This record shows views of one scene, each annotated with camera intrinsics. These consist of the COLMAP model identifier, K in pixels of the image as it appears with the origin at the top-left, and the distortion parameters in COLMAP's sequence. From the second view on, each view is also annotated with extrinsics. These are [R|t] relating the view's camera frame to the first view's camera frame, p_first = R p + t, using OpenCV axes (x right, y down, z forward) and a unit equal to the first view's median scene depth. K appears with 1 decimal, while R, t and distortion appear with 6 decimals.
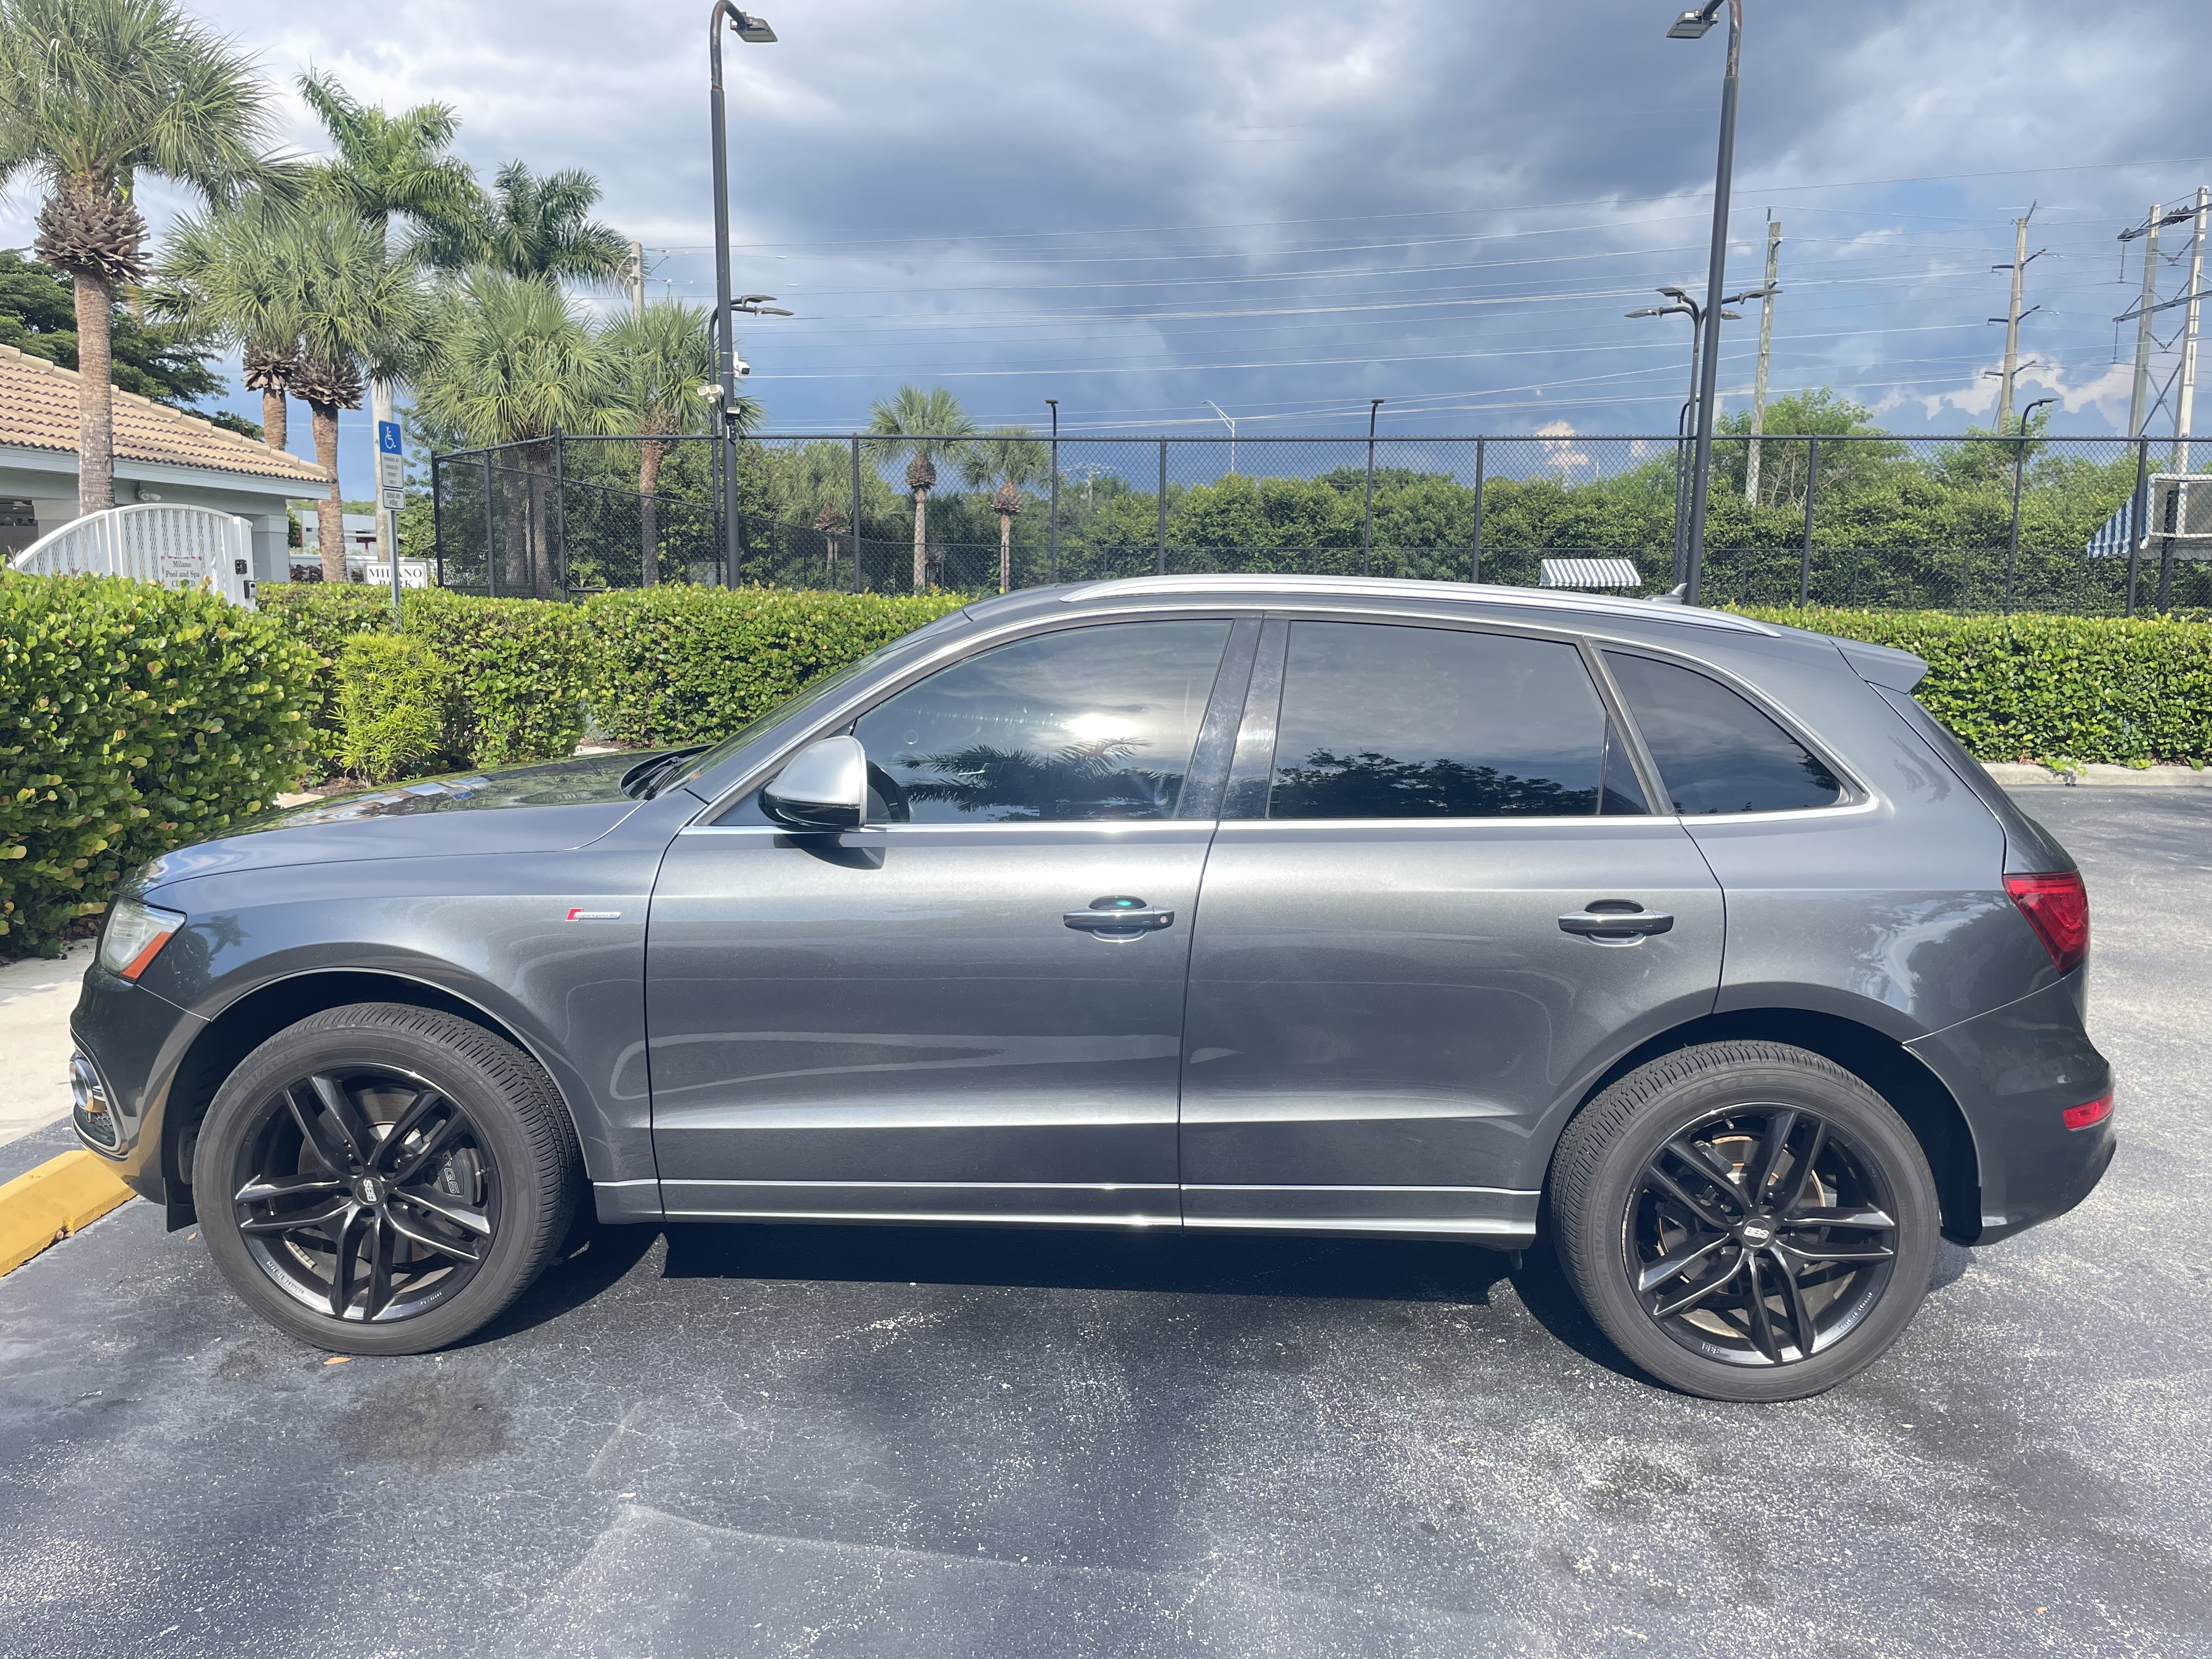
lens RADIAL K [[1654.4, 0, 1106.0], [0, 1654.4, 829.5], [0, 0, 1]] dist [0.076424, -0.106394]
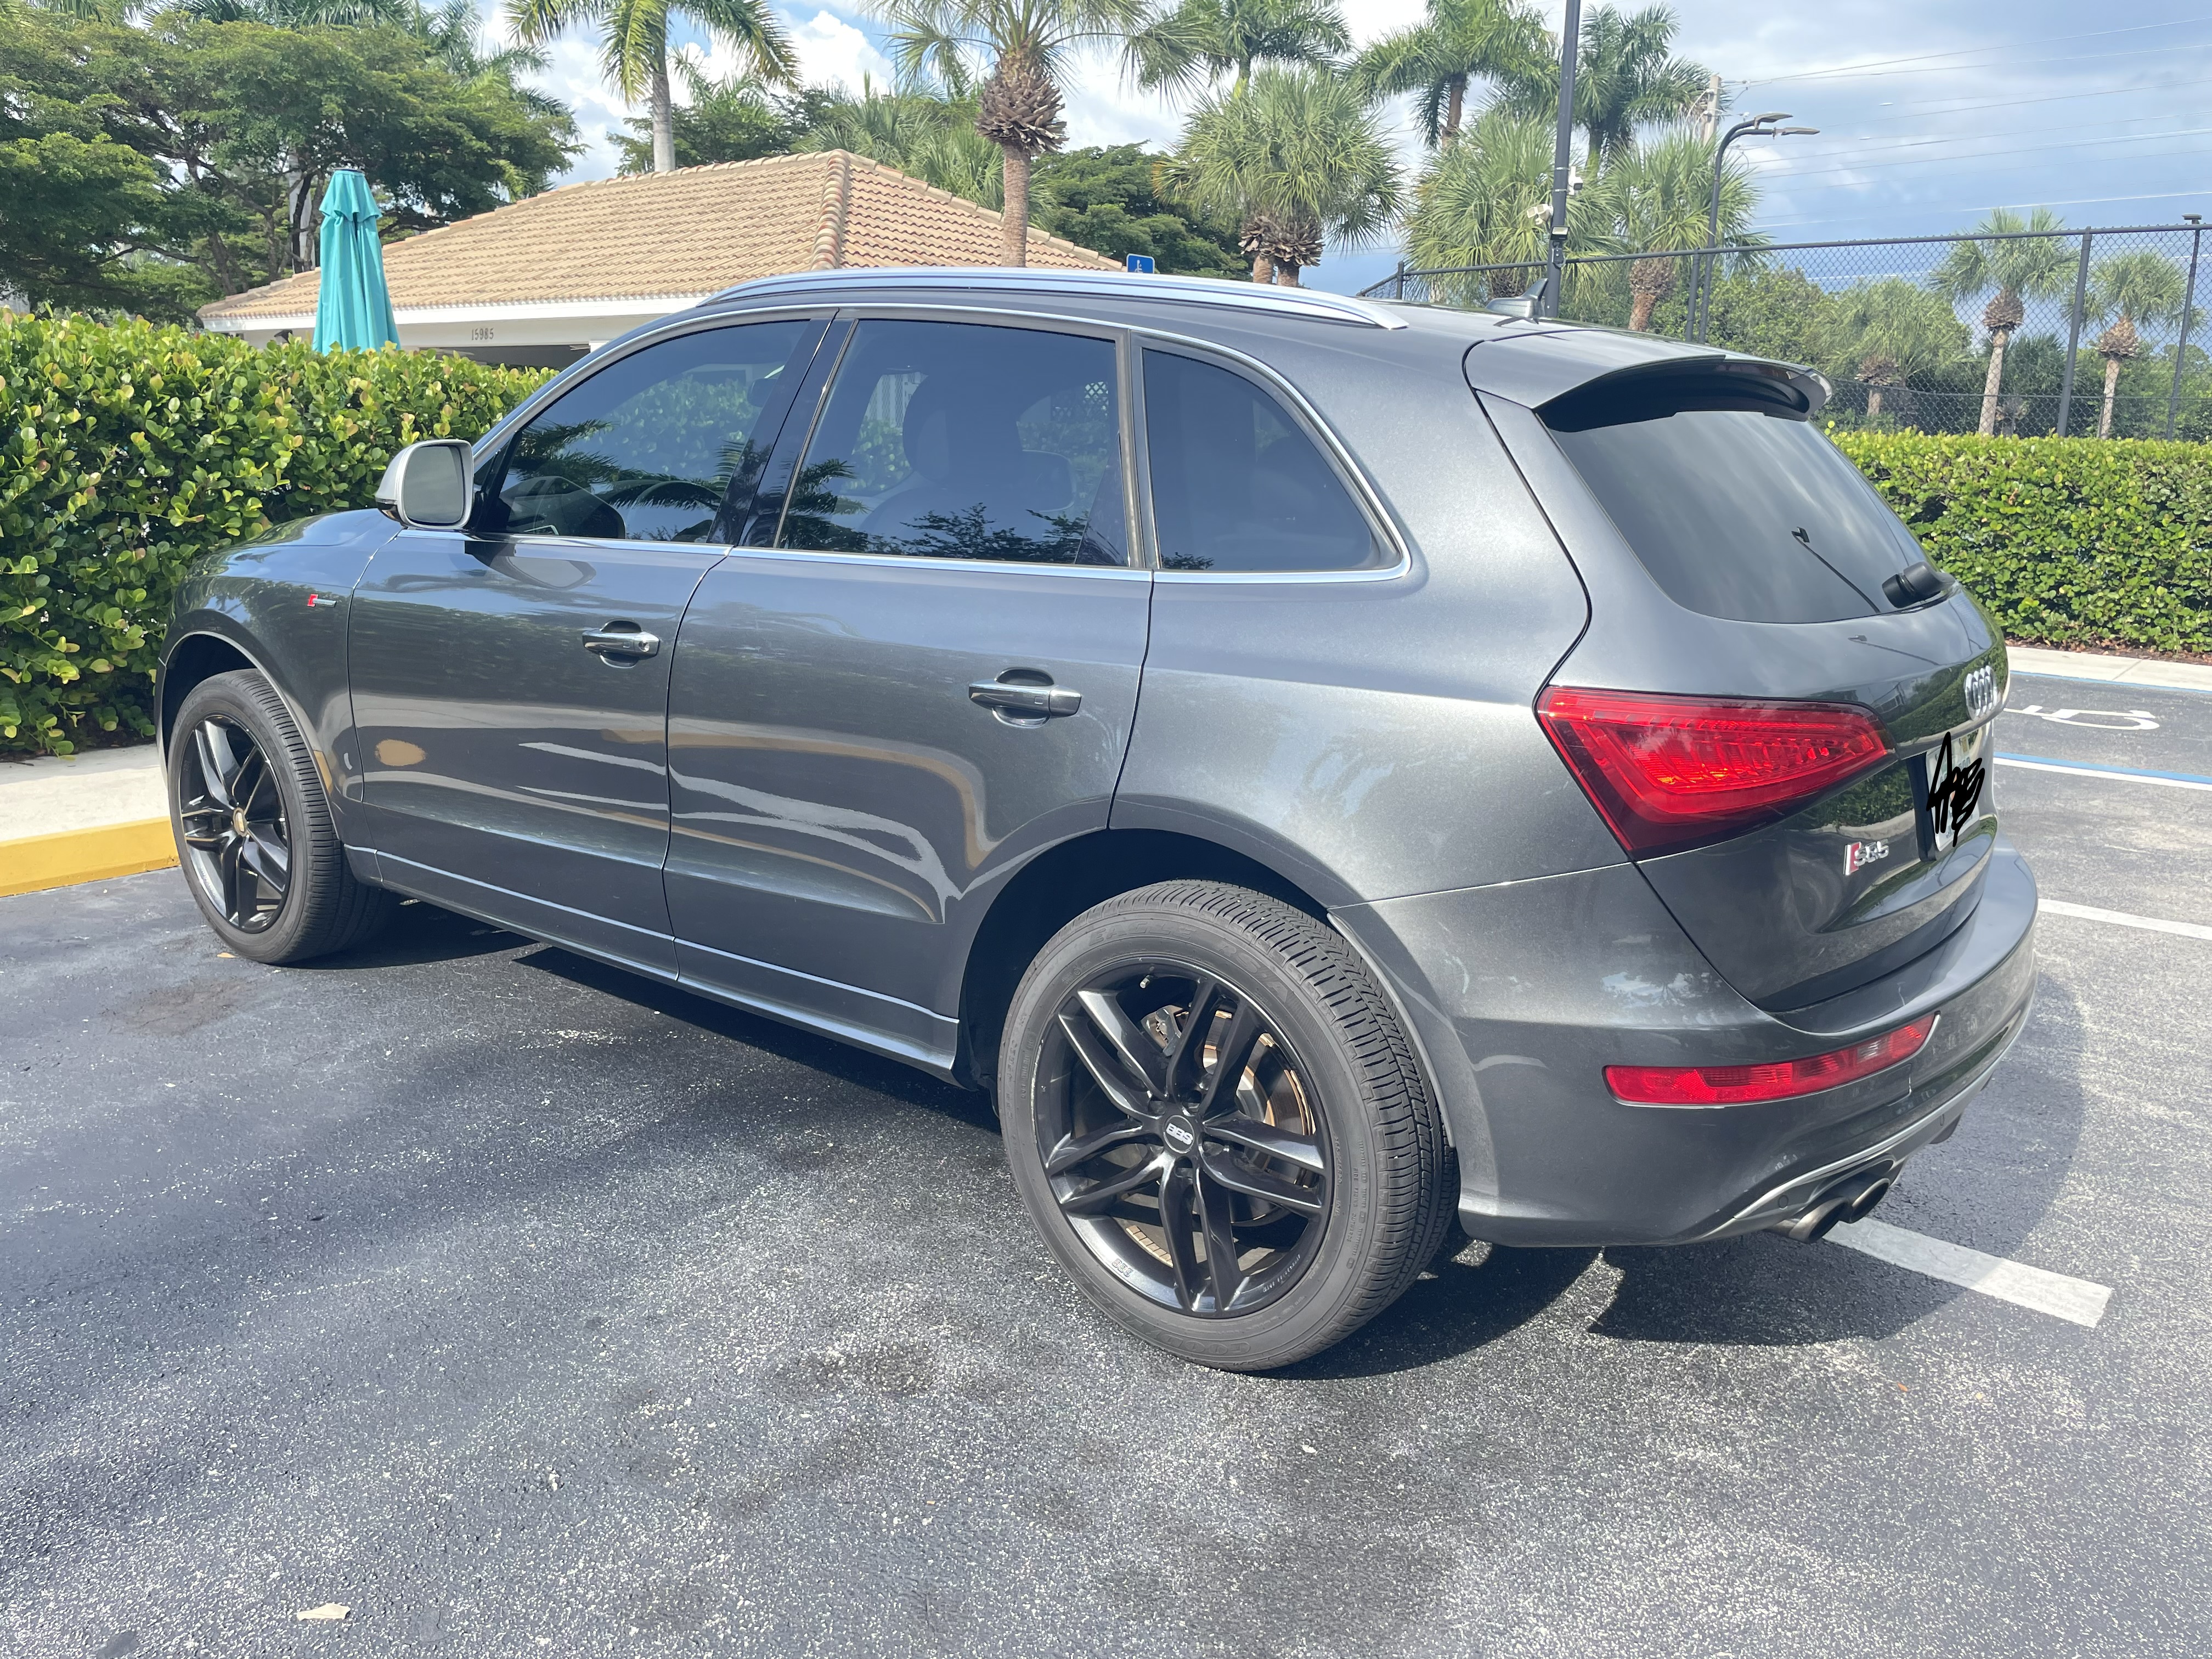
lens RADIAL K [[1654.4, 0, 1106.0], [0, 1654.4, 829.5], [0, 0, 1]] dist [0.076424, -0.106394]
pose [[0.806619, 0.141571, -0.573866, 0.150302], [-0.097945, 0.989484, 0.106433, 0.005890], [0.582900, -0.029644, 0.812003, 0.074822]]
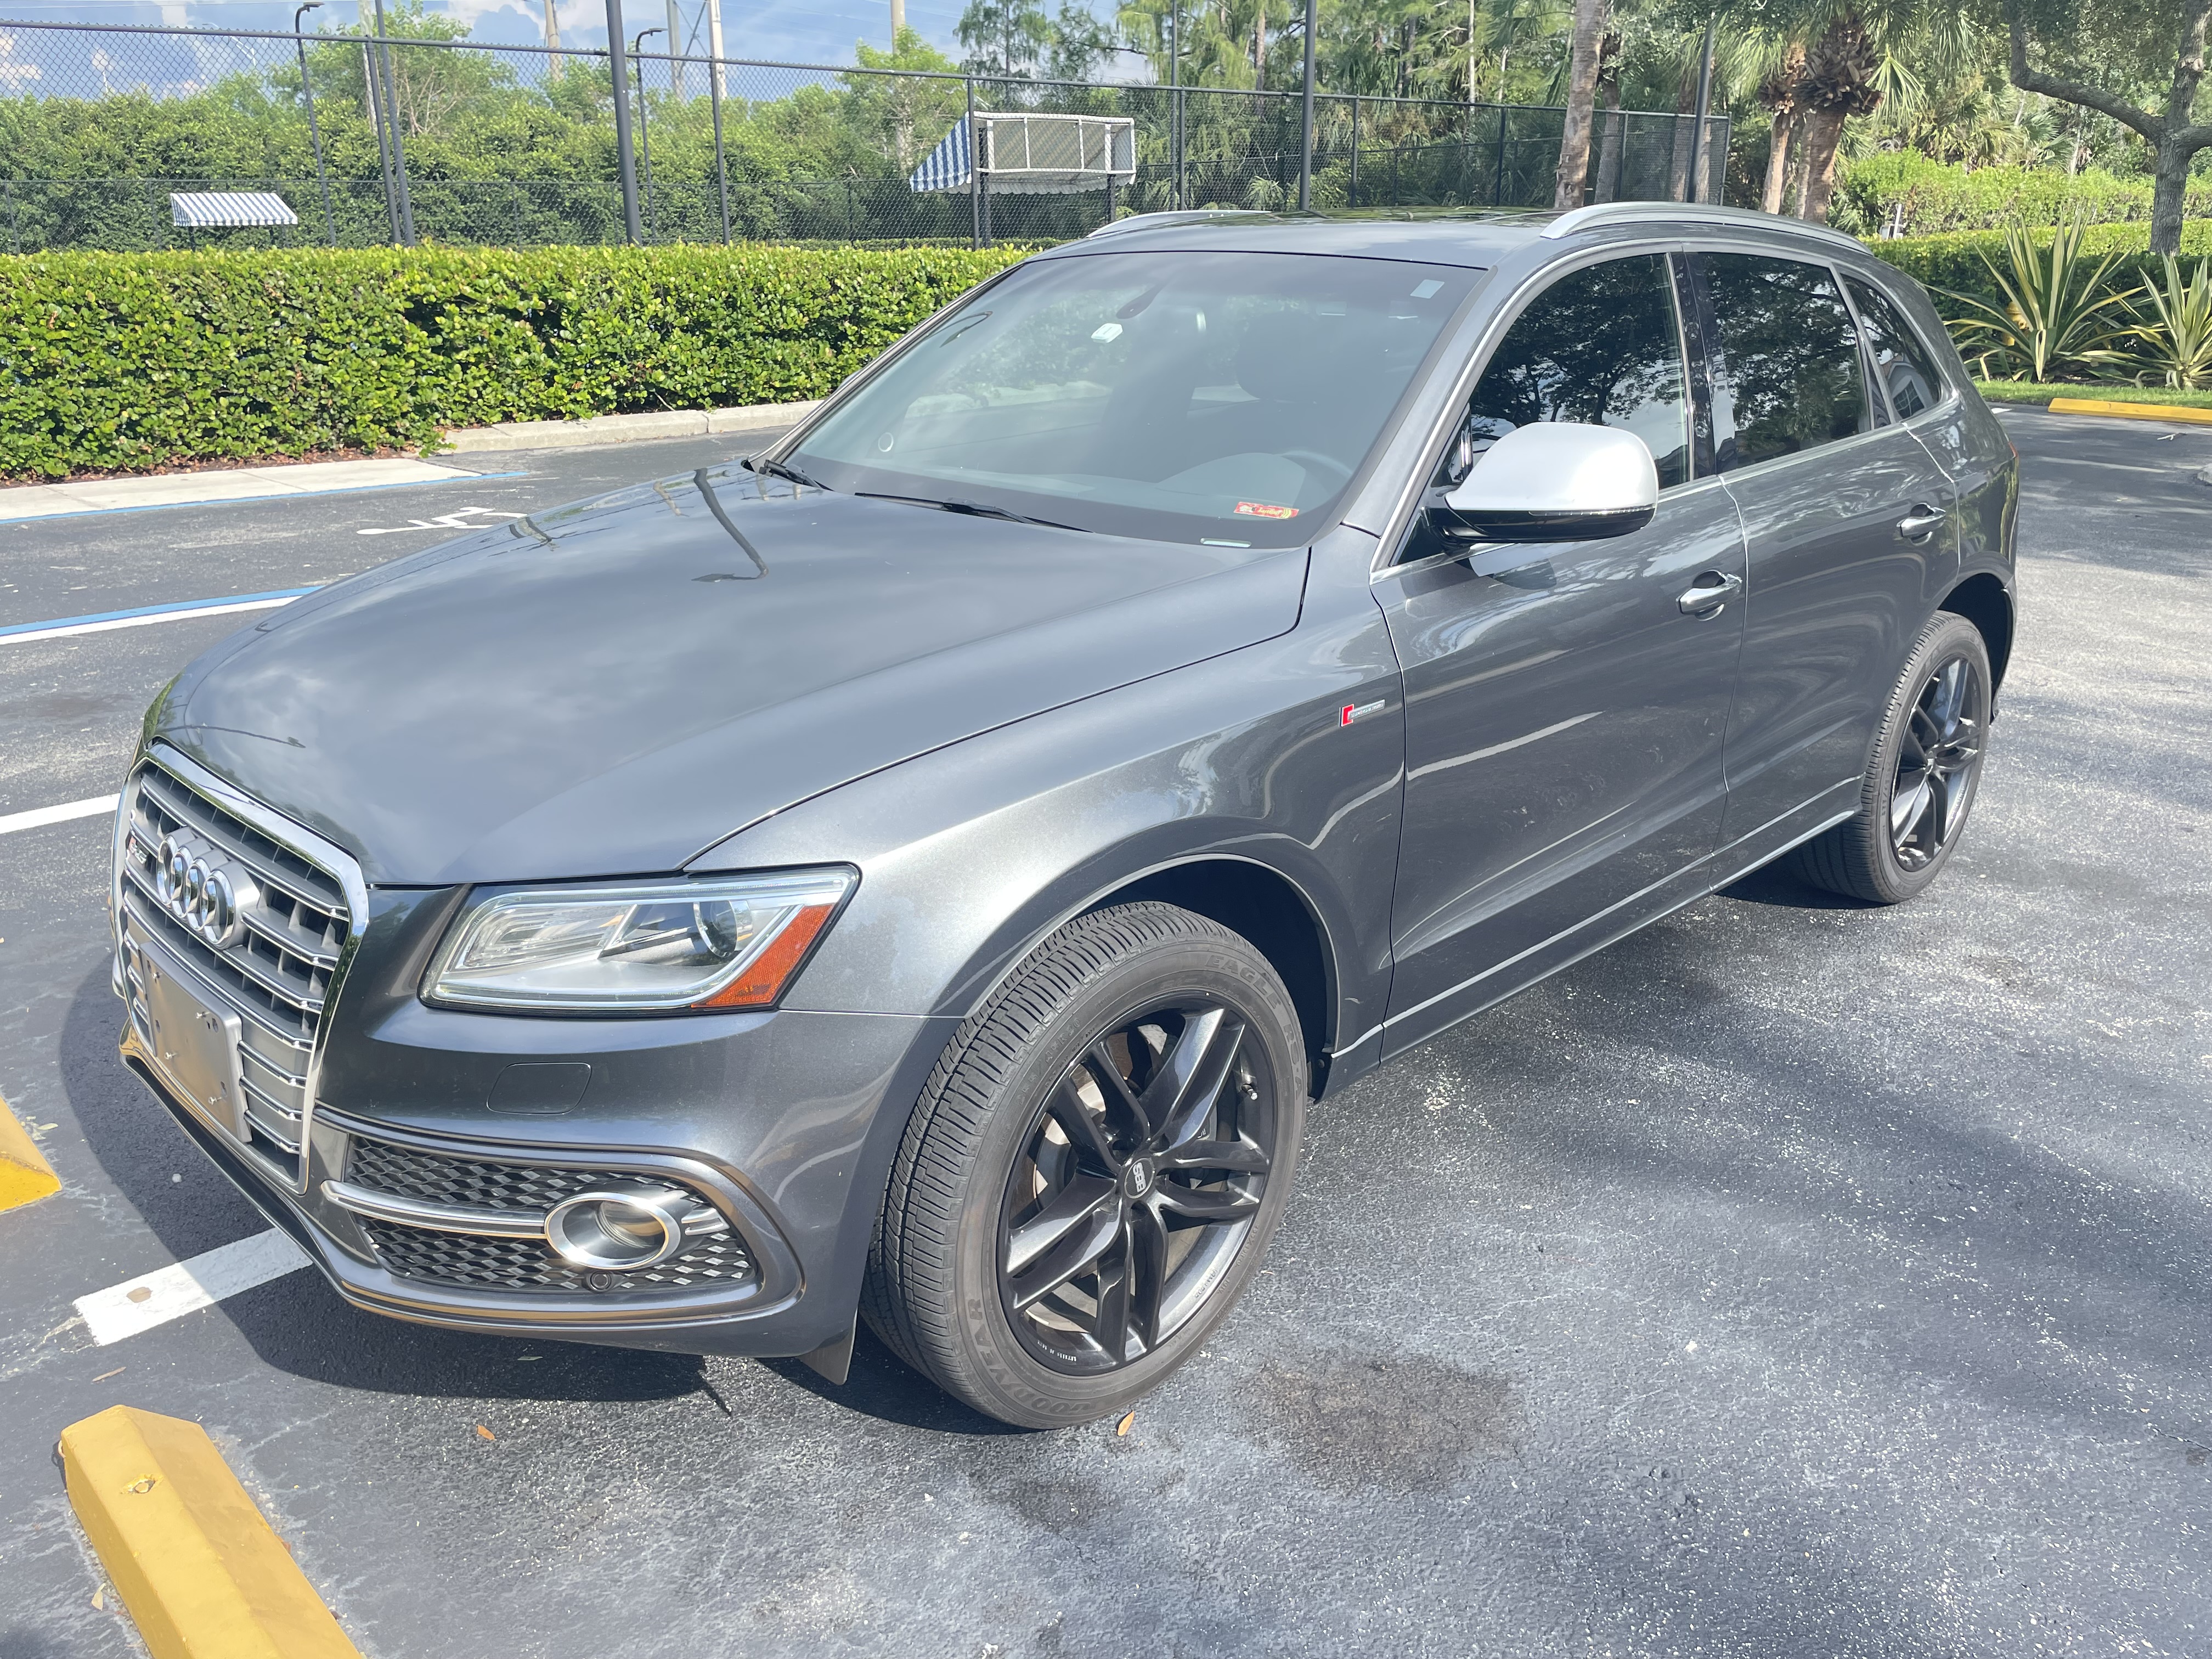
lens RADIAL K [[1654.4, 0, 1106.0], [0, 1654.4, 829.5], [0, 0, 1]] dist [0.076424, -0.106394]
pose [[0.699282, -0.257970, 0.666675, -0.170095], [0.118724, 0.961573, 0.247551, -0.017384], [-0.704918, -0.093958, 0.703038, 0.108678]]
